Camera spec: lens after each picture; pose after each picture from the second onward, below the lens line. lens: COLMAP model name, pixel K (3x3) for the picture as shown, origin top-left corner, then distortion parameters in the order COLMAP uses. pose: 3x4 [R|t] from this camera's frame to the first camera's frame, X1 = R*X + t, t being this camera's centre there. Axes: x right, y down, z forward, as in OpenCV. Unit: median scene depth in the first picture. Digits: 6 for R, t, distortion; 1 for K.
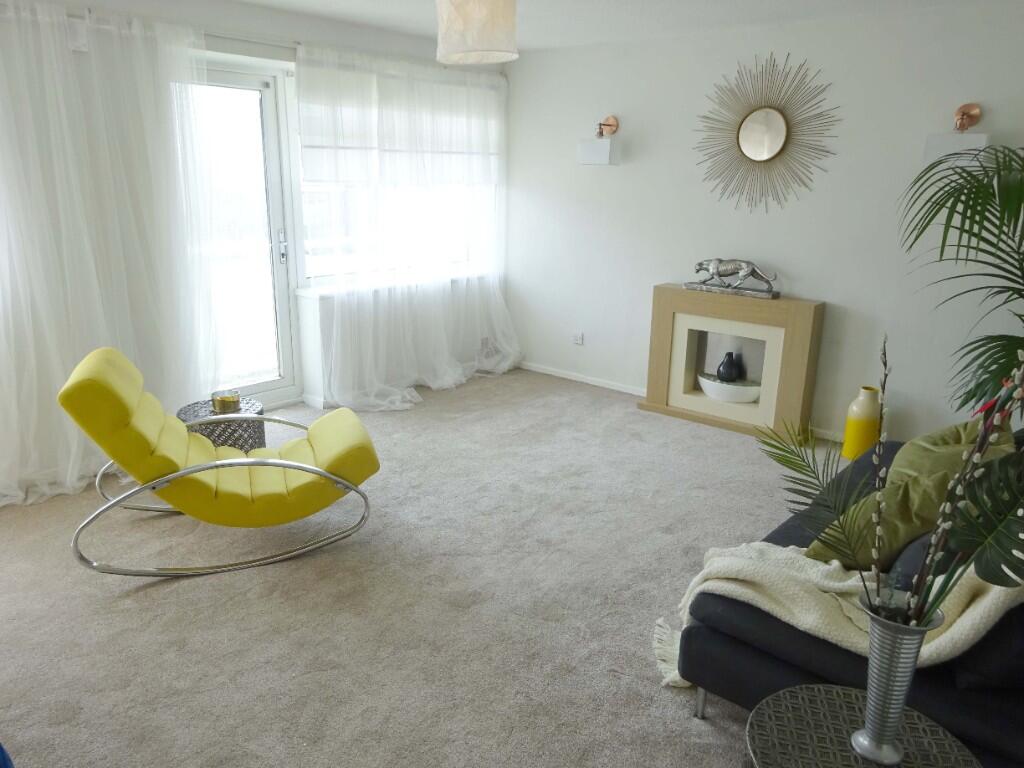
lens RADIAL K [[728.9, 0, 512.0], [0, 728.9, 384.0], [0, 0, 1]] dist [0.004392, 0.002642]
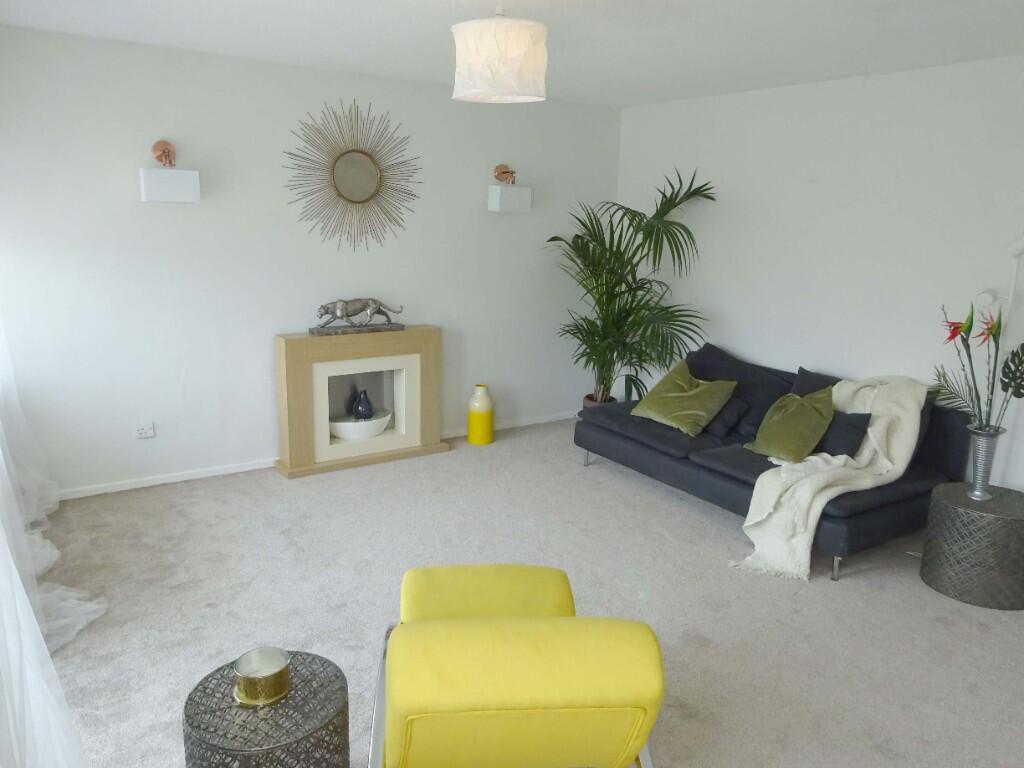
lens RADIAL K [[728.8, 0, 512.0], [0, 728.8, 384.0], [0, 0, 1]] dist [-0.003630, -0.000931]
pose [[0.299512, -0.225898, 0.926964, -0.591537], [0.249901, 0.956222, 0.152282, -0.157969], [-0.920783, 0.186039, 0.342852, 0.482780]]
